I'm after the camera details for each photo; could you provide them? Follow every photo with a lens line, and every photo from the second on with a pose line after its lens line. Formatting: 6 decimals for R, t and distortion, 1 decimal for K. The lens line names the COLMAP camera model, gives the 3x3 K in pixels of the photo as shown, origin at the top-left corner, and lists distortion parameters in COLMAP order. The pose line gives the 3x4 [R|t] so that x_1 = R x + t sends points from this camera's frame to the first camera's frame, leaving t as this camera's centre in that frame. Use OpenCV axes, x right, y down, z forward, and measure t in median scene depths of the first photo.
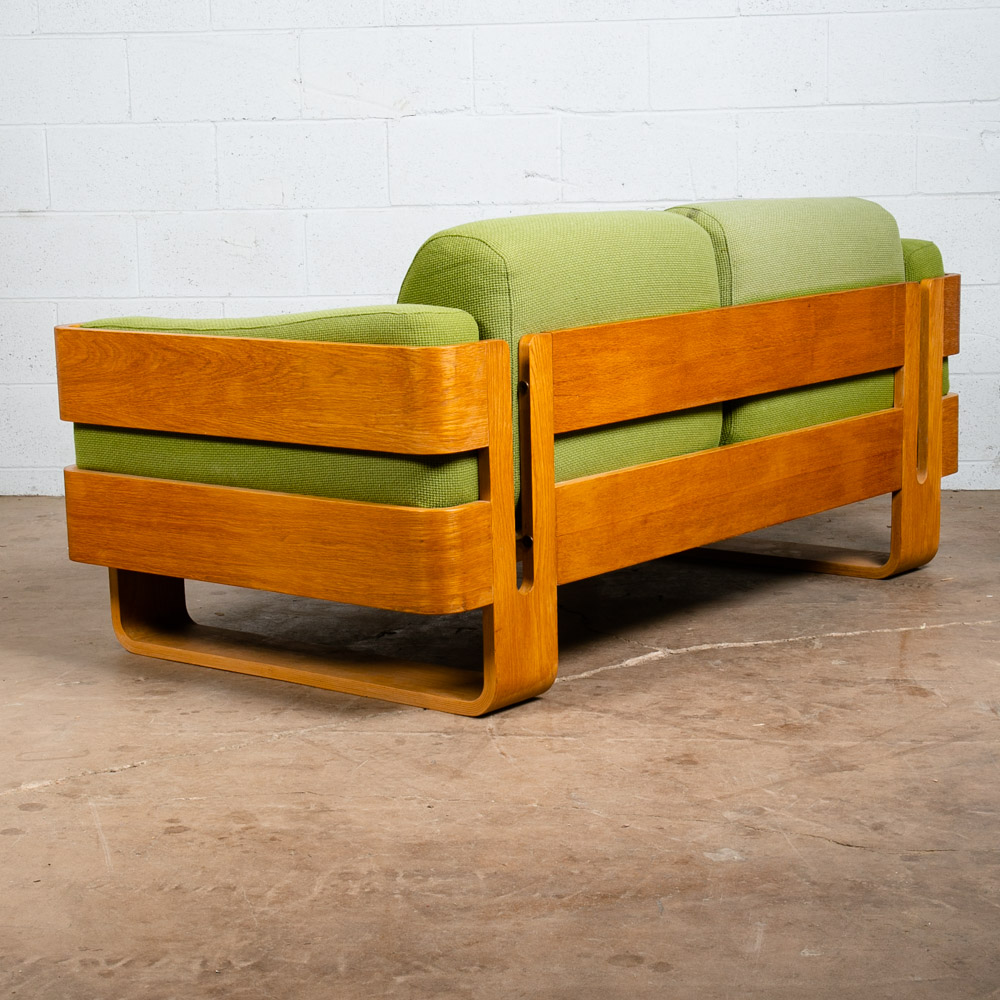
lens RADIAL K [[2247.2, 0, 508.0], [0, 2247.2, 559.0], [0, 0, 1]] dist [0.047196, 0.371887]
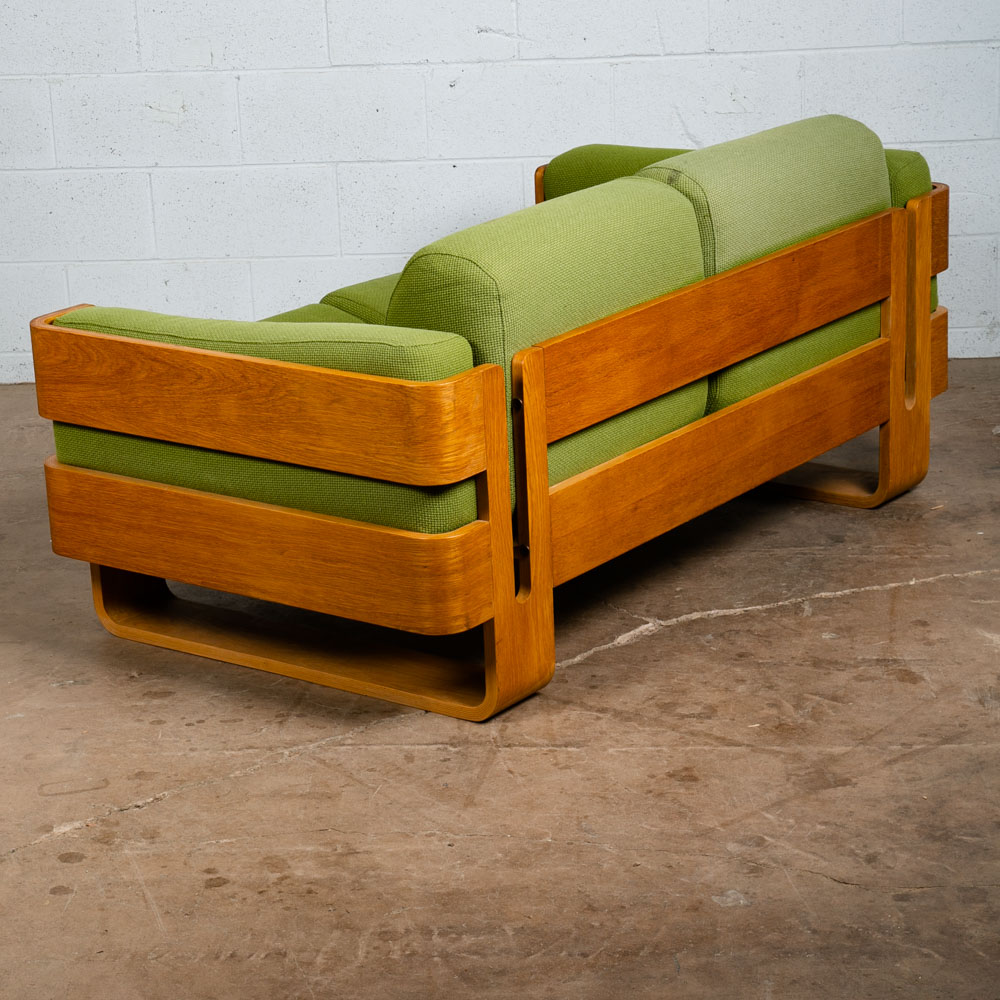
lens RADIAL K [[2838.2, 0, 500.0], [0, 2838.2, 500.0], [0, 0, 1]] dist [0.199683, 0.589489]
pose [[0.998944, -0.030801, 0.034081, -0.050898], [0.026753, 0.993184, 0.113448, -0.198467], [-0.037343, -0.112416, 0.992959, -0.308903]]
